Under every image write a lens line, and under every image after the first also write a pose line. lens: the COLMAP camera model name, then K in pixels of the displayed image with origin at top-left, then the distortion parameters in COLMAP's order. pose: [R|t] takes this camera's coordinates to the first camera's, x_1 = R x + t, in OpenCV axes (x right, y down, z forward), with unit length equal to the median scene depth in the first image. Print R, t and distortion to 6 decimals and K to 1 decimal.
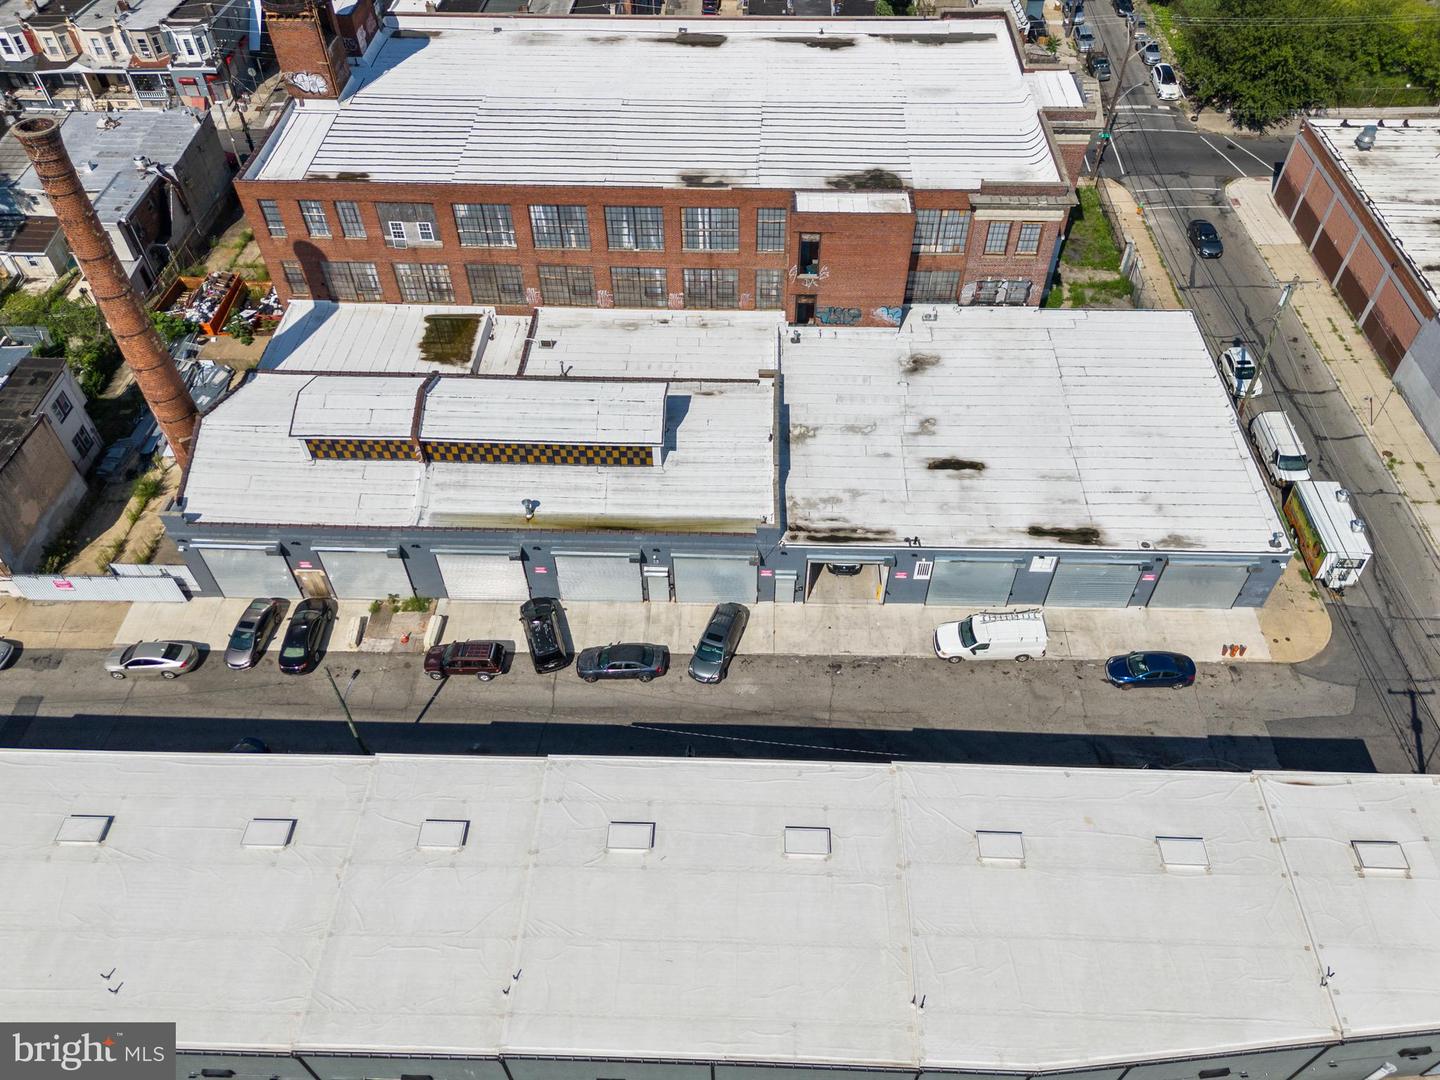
lens RADIAL K [[1064.9, 0, 720.2], [0, 1064.9, 542.6], [0, 0, 1]] dist [0.068268, -0.063627]
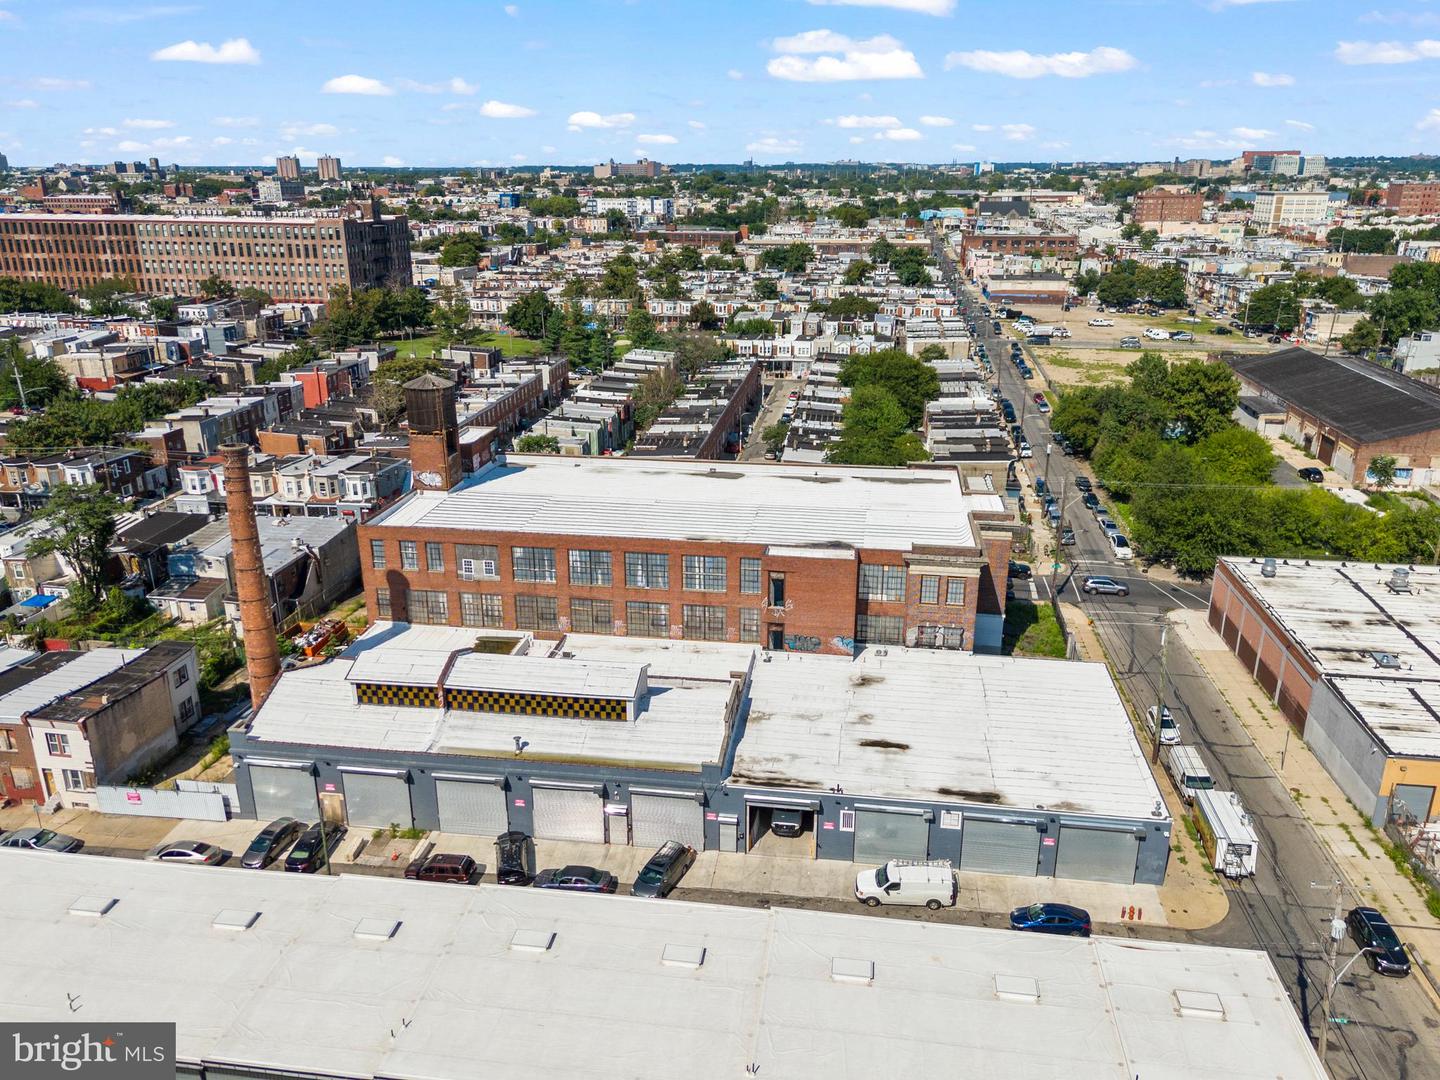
lens RADIAL K [[1064.9, 0, 720.1], [0, 1064.9, 535.8], [0, 0, 1]] dist [0.068268, -0.063627]
pose [[0.993680, 0.042710, -0.103804, 0.142540], [-0.087629, 0.873093, -0.479614, 0.282869], [0.070146, 0.485679, 0.871318, -0.133635]]
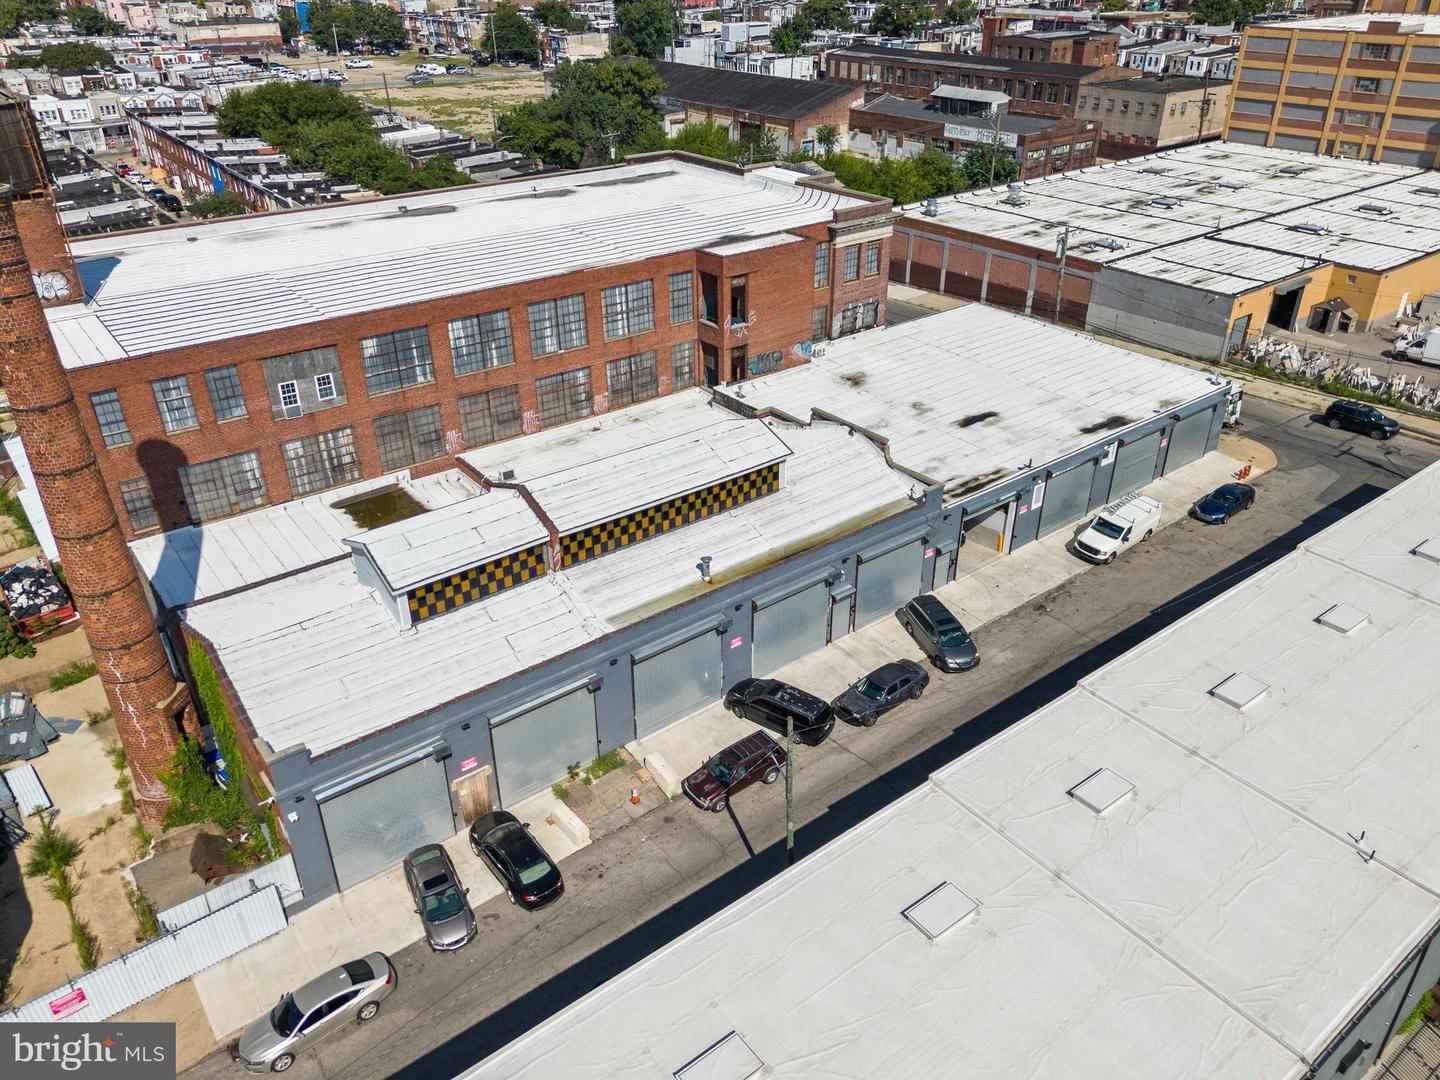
lens RADIAL K [[1064.9, 0, 721.9], [0, 1064.9, 543.1], [0, 0, 1]] dist [0.068268, -0.063627]
pose [[0.766657, -0.312444, 0.560907, -0.545568], [0.474134, 0.864575, -0.166457, 0.080654], [-0.432938, 0.393560, 0.810972, 0.290474]]
